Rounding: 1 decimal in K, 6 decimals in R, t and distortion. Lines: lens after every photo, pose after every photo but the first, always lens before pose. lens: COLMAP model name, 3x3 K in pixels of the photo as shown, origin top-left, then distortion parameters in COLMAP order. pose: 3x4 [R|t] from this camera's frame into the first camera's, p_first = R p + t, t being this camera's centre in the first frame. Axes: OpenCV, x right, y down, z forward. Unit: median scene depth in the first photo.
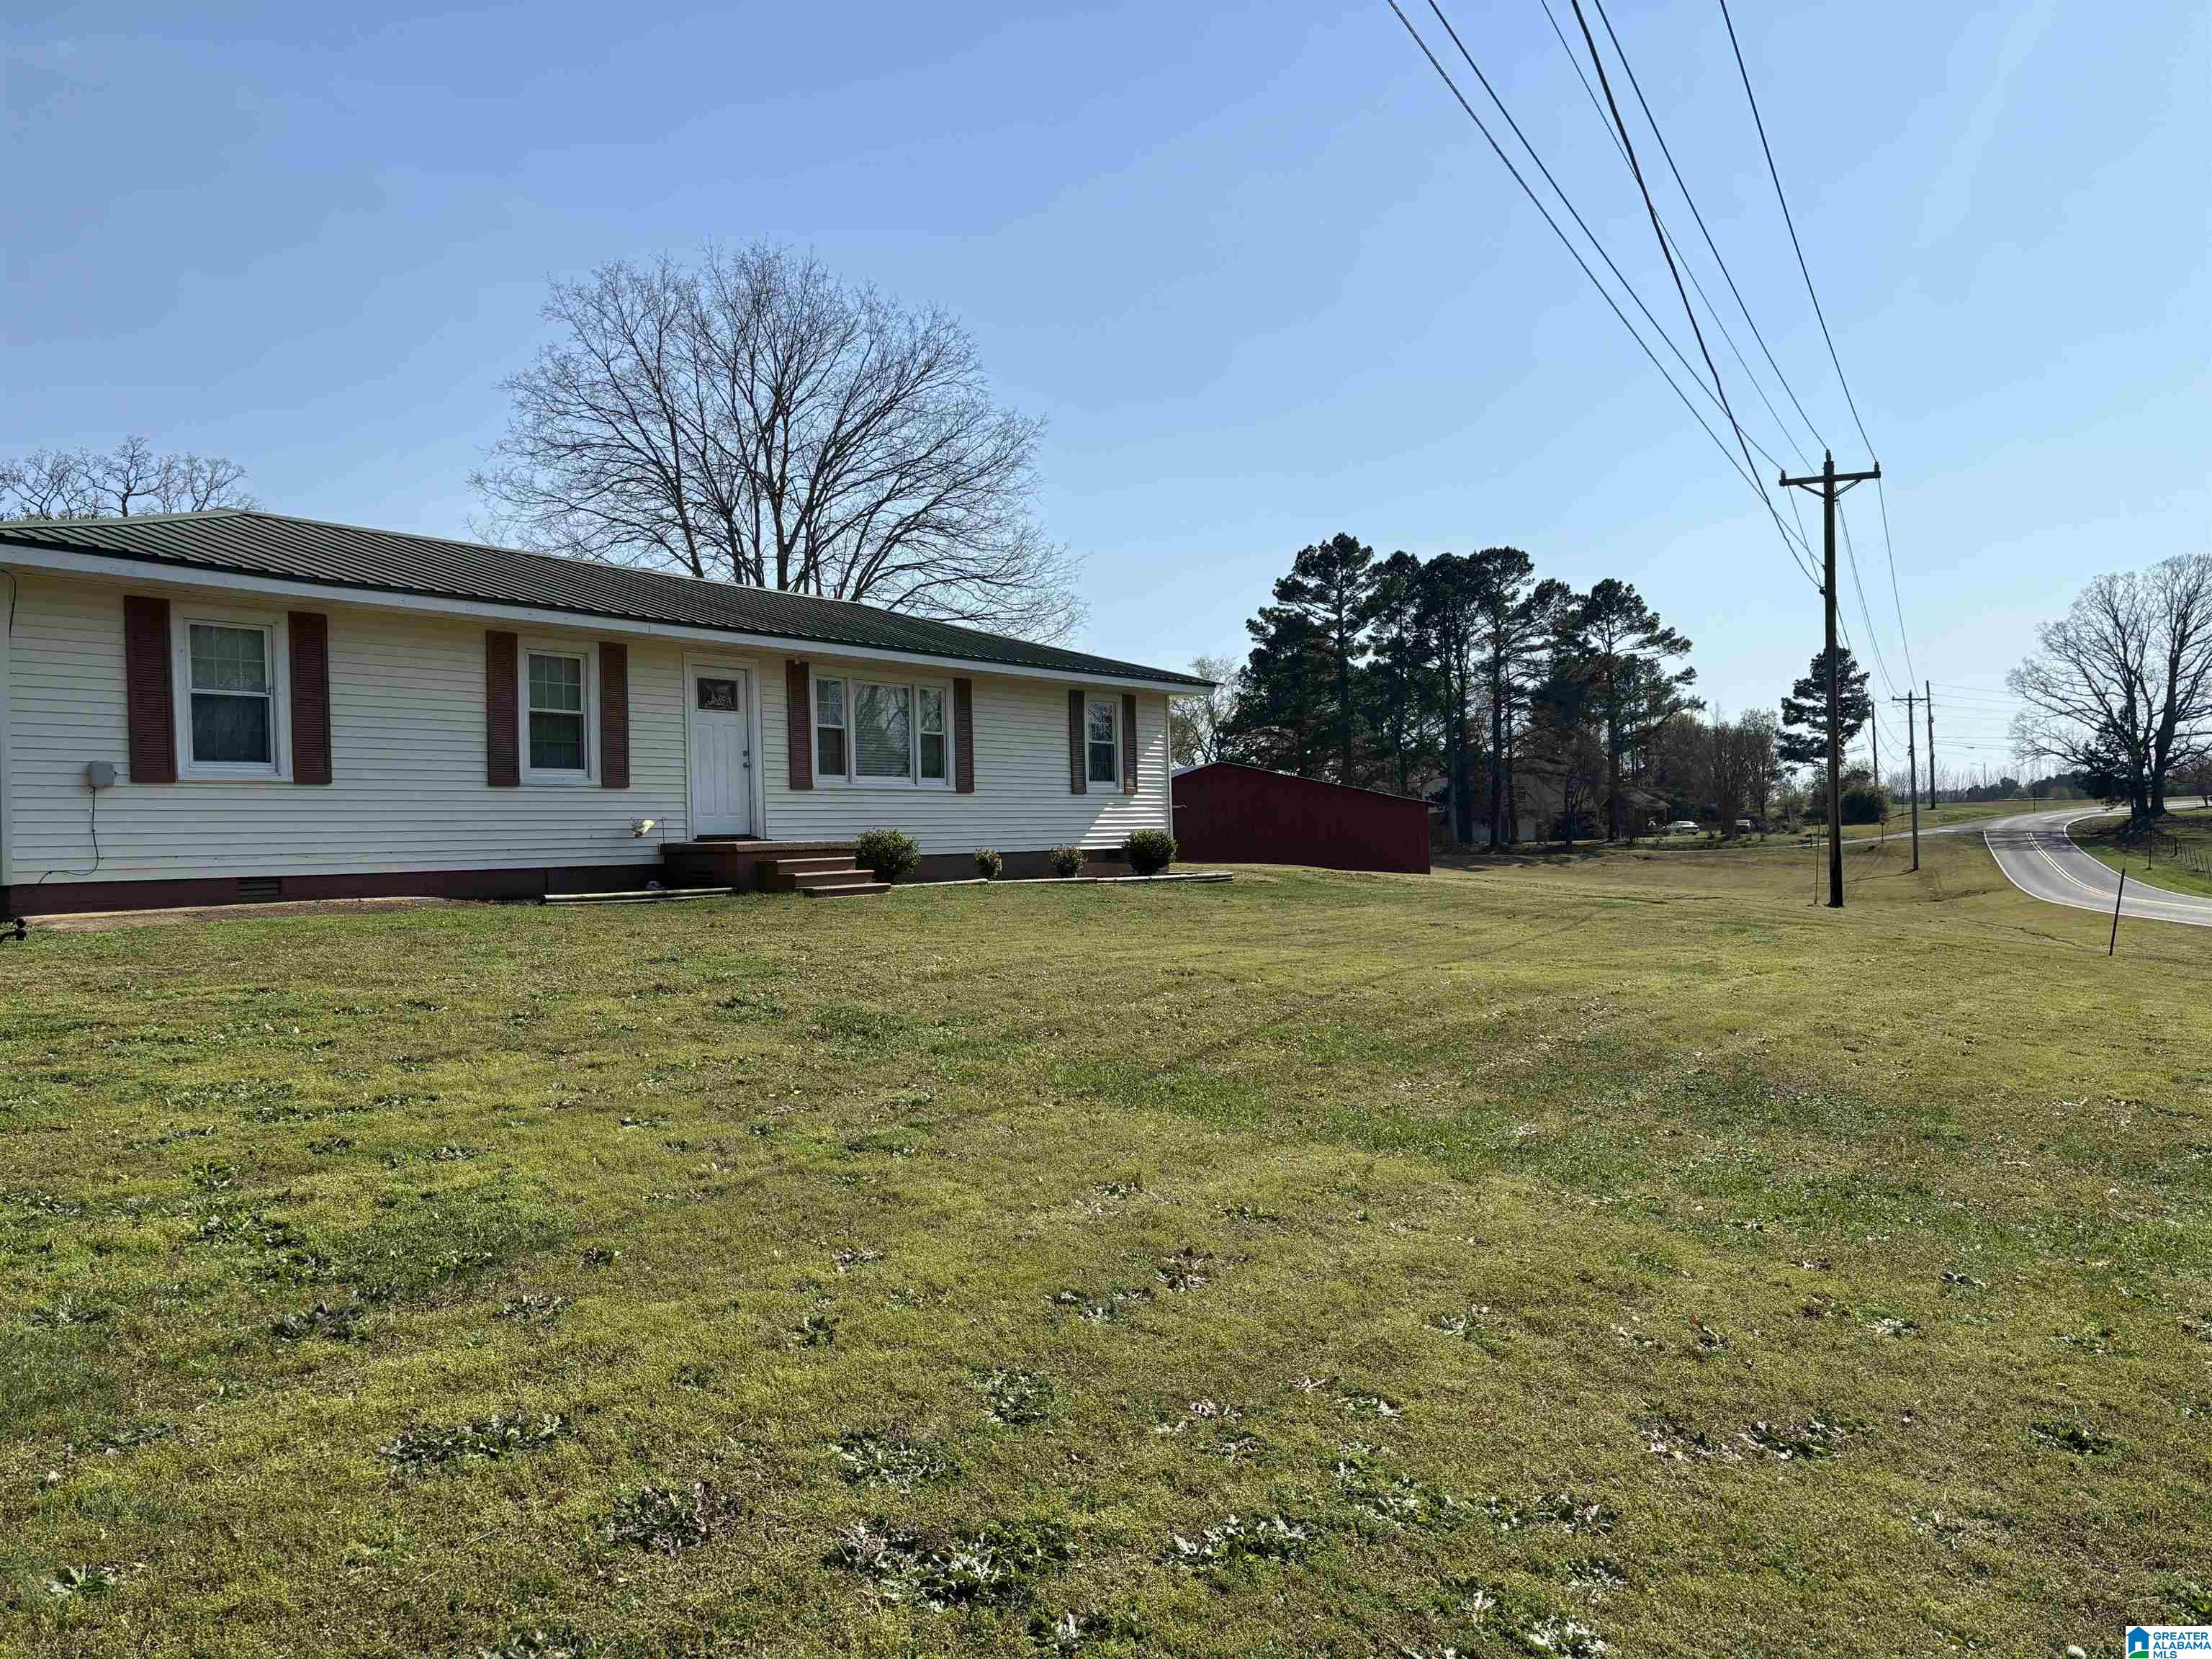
lens RADIAL K [[1649.3, 0, 1106.0], [0, 1649.3, 829.5], [0, 0, 1]] dist [0.019921, -0.000053]
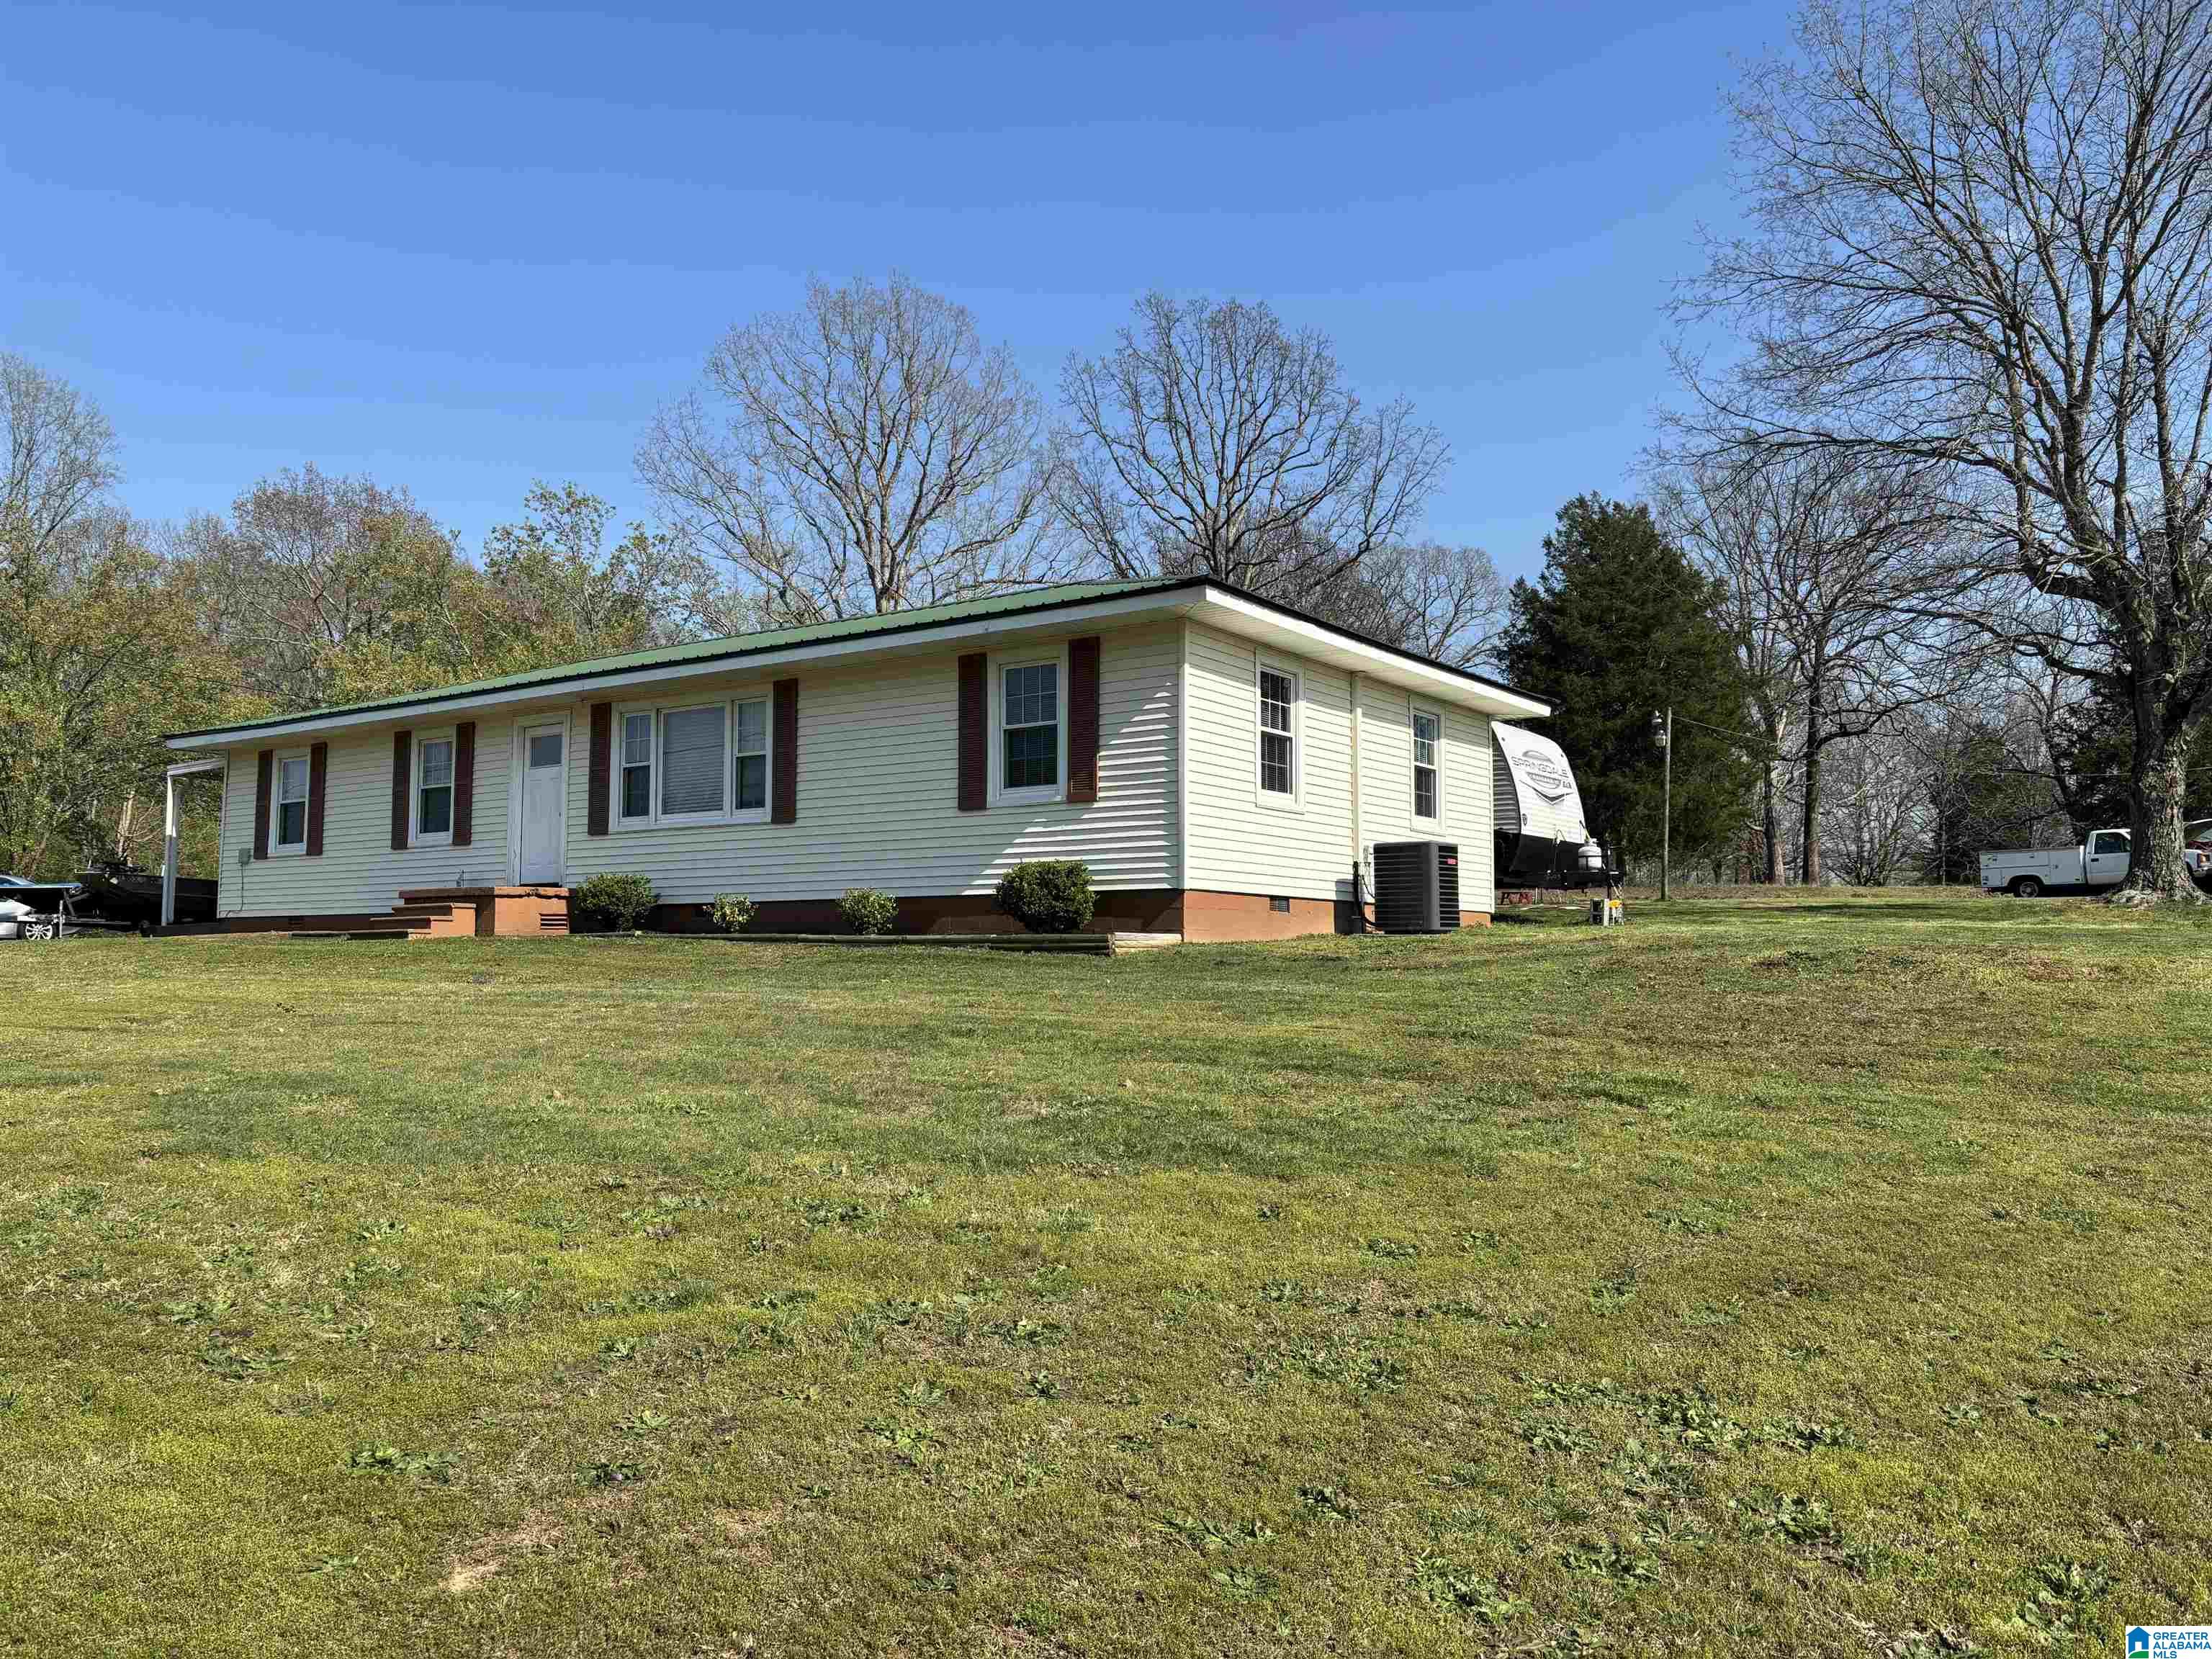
lens RADIAL K [[1935.5, 0, 1106.0], [0, 1935.5, 829.5], [0, 0, 1]] dist [-0.174205, -0.001448]
pose [[0.028093, -0.000699, -0.999605, 0.849555], [0.045219, 0.998977, 0.000572, -0.012746], [0.998582, -0.045218, 0.028096, 1.125377]]
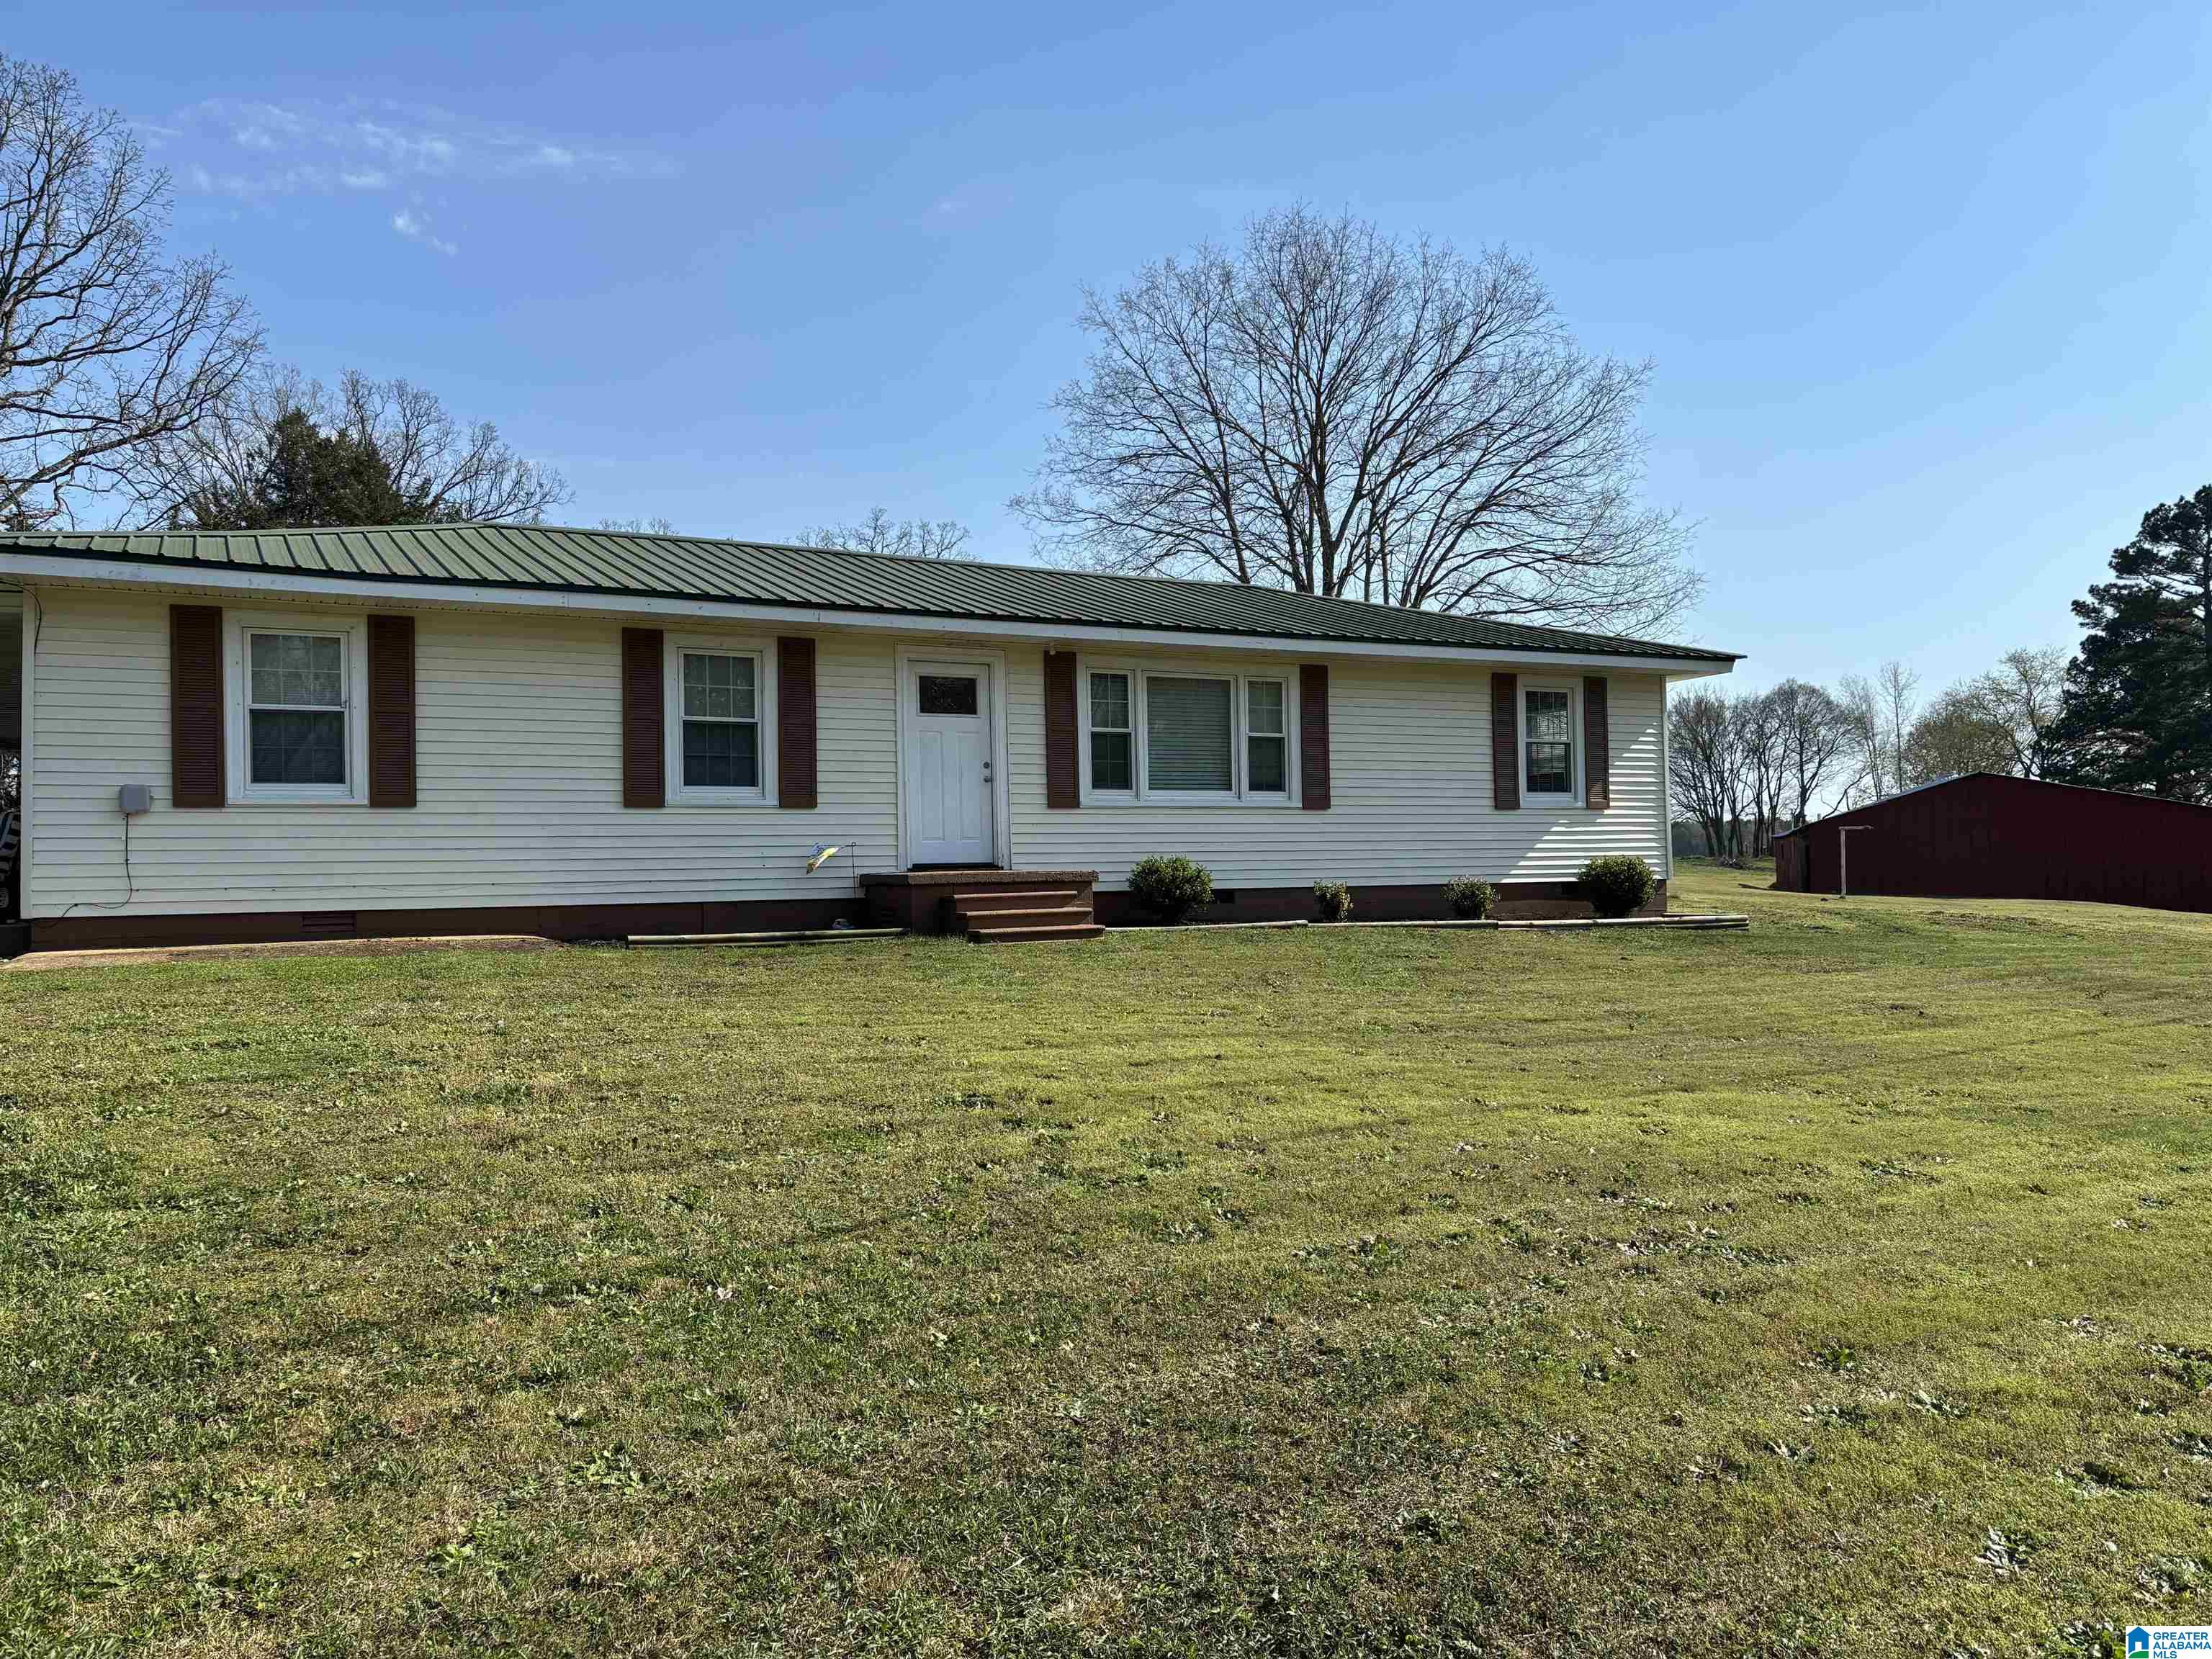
lens RADIAL K [[1649.3, 0, 1106.0], [0, 1649.3, 829.5], [0, 0, 1]] dist [0.019921, -0.000053]
pose [[0.896237, -0.005239, -0.443545, 0.173226], [-0.000147, 0.999927, -0.012109, -0.003130], [0.443576, 0.010918, 0.896170, 0.249473]]
